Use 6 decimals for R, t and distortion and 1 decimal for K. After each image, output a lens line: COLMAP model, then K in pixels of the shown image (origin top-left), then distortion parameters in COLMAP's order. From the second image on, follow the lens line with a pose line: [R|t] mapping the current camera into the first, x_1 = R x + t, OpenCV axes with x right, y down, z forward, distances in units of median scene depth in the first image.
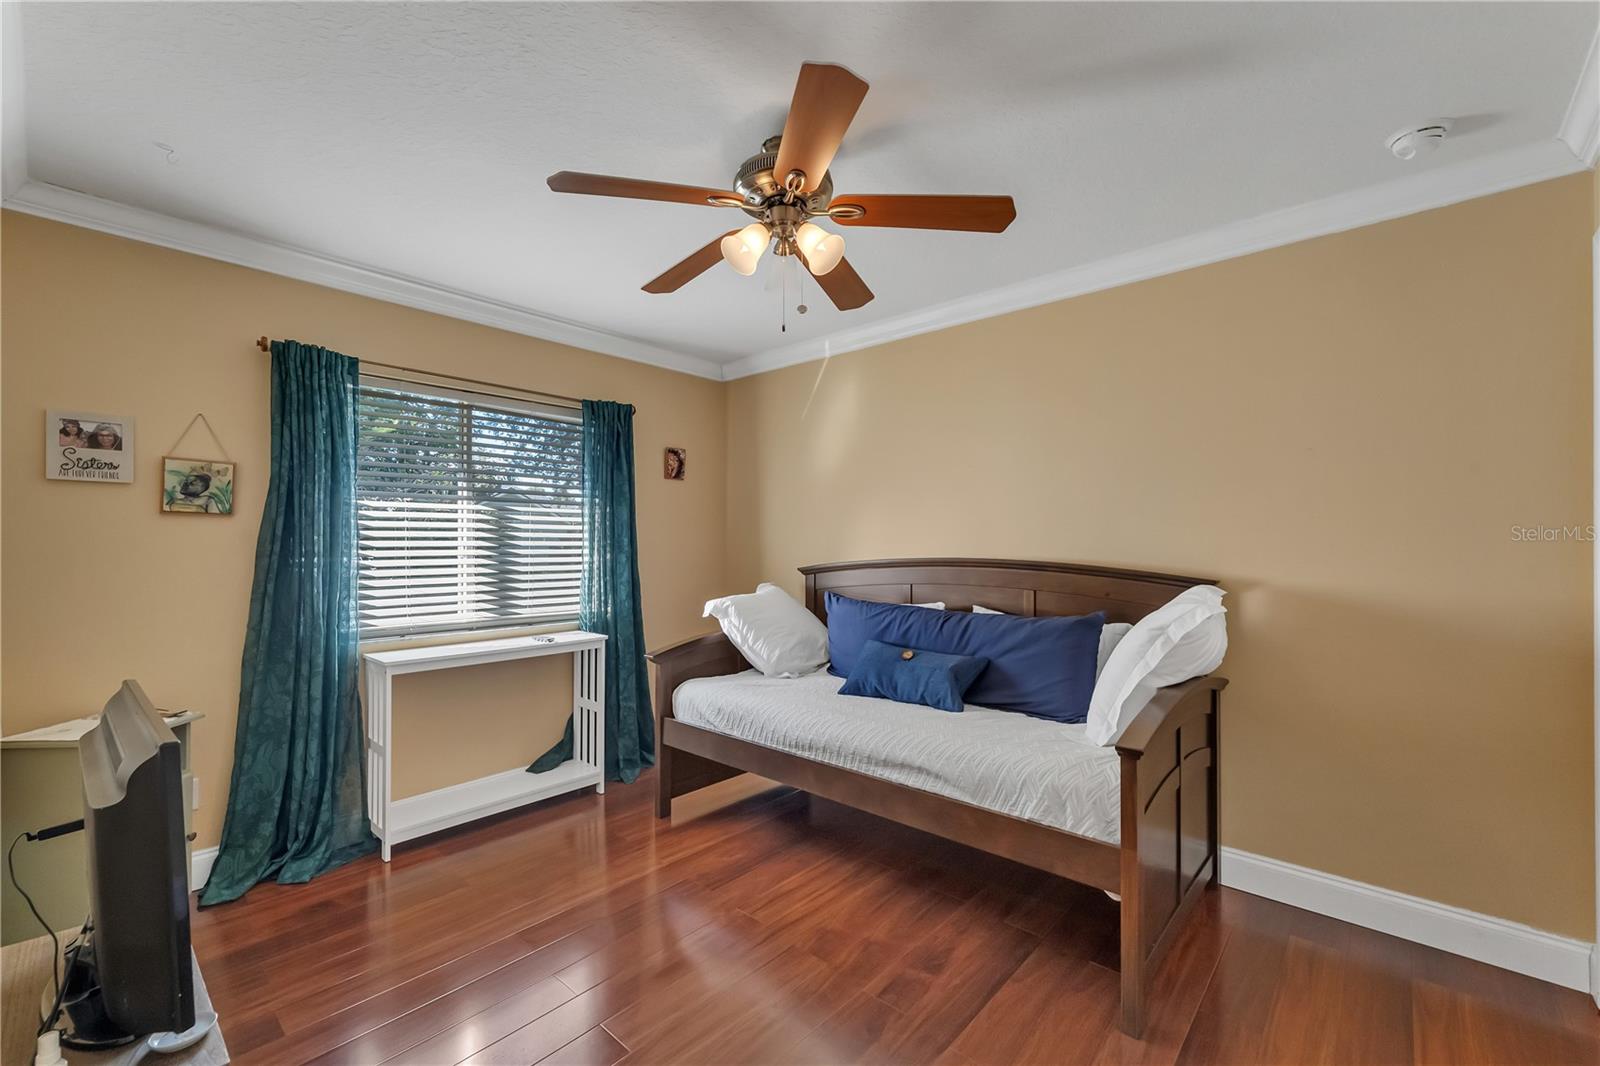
lens RADIAL K [[669.3, 0, 805.4], [0, 669.3, 550.9], [0, 0, 1]] dist [-0.000137, -0.000004]
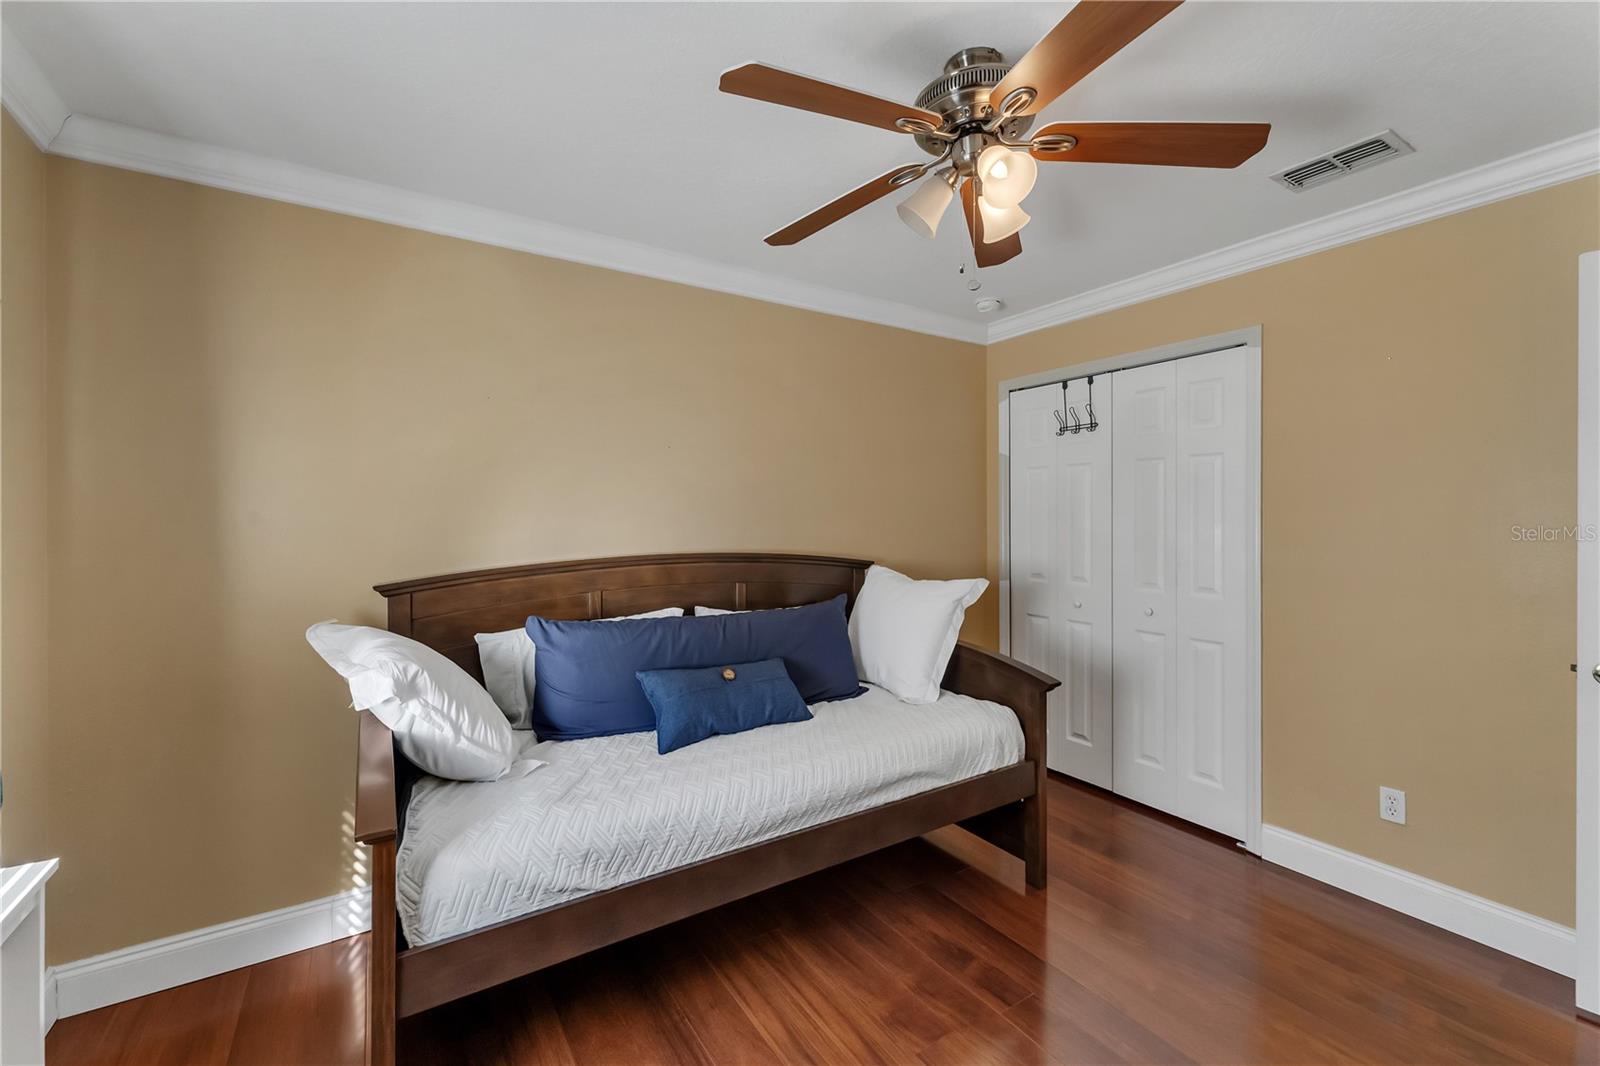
lens RADIAL K [[657.2, 0, 800.7], [0, 657.2, 512.1], [0, 0, 1]] dist [0.000870, 0.000151]
pose [[0.271655, 0.003867, 0.962387, -0.681371], [0.011689, 0.999905, -0.007317, -0.044378], [-0.962324, 0.013237, 0.271584, 0.766750]]
